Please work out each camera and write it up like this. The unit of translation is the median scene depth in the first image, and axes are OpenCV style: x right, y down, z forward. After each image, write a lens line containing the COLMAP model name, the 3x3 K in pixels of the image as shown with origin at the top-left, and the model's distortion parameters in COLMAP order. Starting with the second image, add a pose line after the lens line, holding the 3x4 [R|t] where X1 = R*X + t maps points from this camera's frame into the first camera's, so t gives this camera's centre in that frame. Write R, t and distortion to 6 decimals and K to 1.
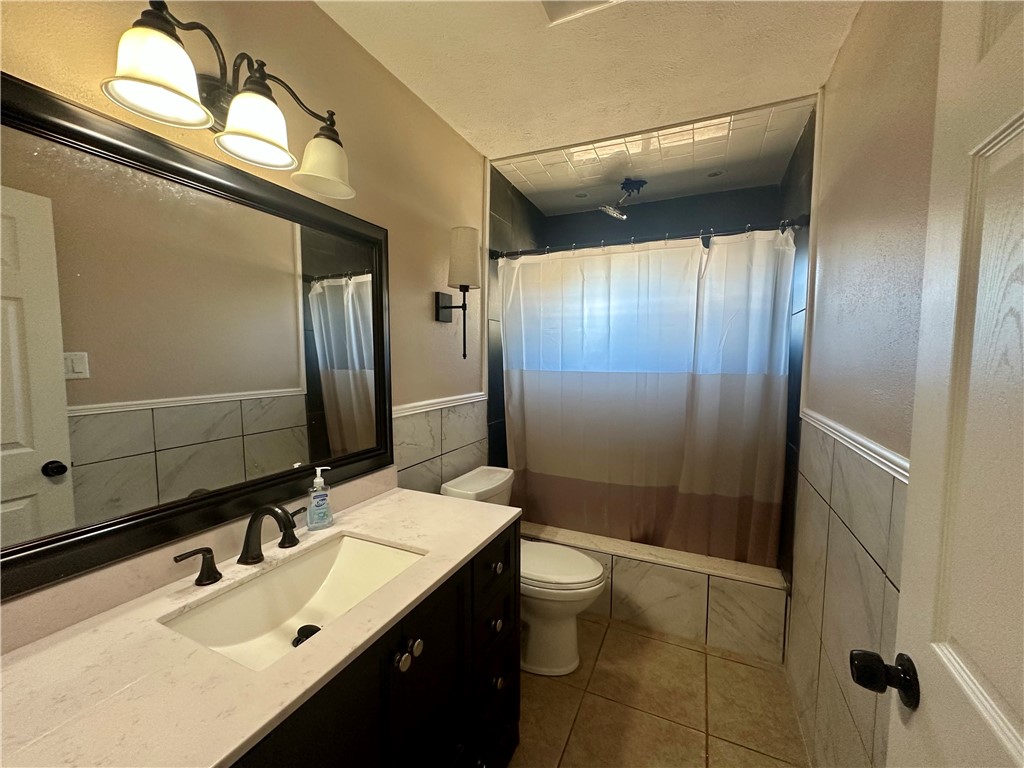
lens RADIAL K [[408.9, 0, 510.2], [0, 408.9, 385.7], [0, 0, 1]] dist [-0.003223, 0.000957]
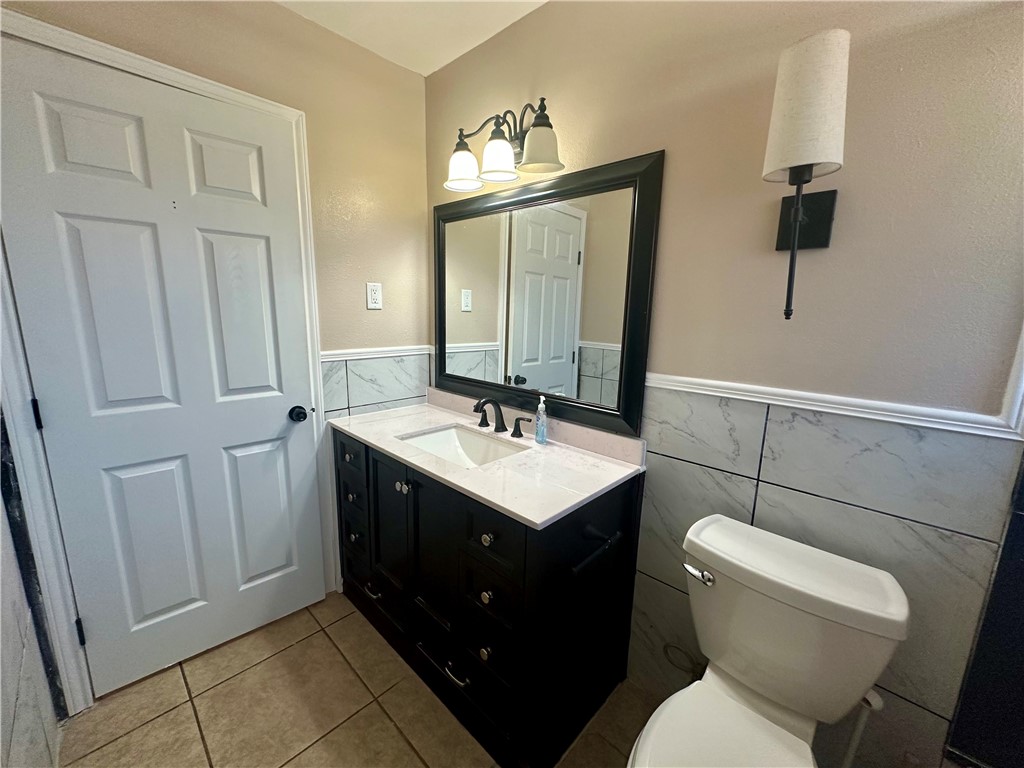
lens RADIAL K [[408.9, 0, 508.0], [0, 408.9, 389.1], [0, 0, 1]] dist [-0.003223, 0.000957]
pose [[-0.330782, 0.173508, -0.927620, 0.587240], [-0.084854, 0.973503, 0.212349, -0.069196], [0.939885, 0.148954, -0.307294, 0.983586]]
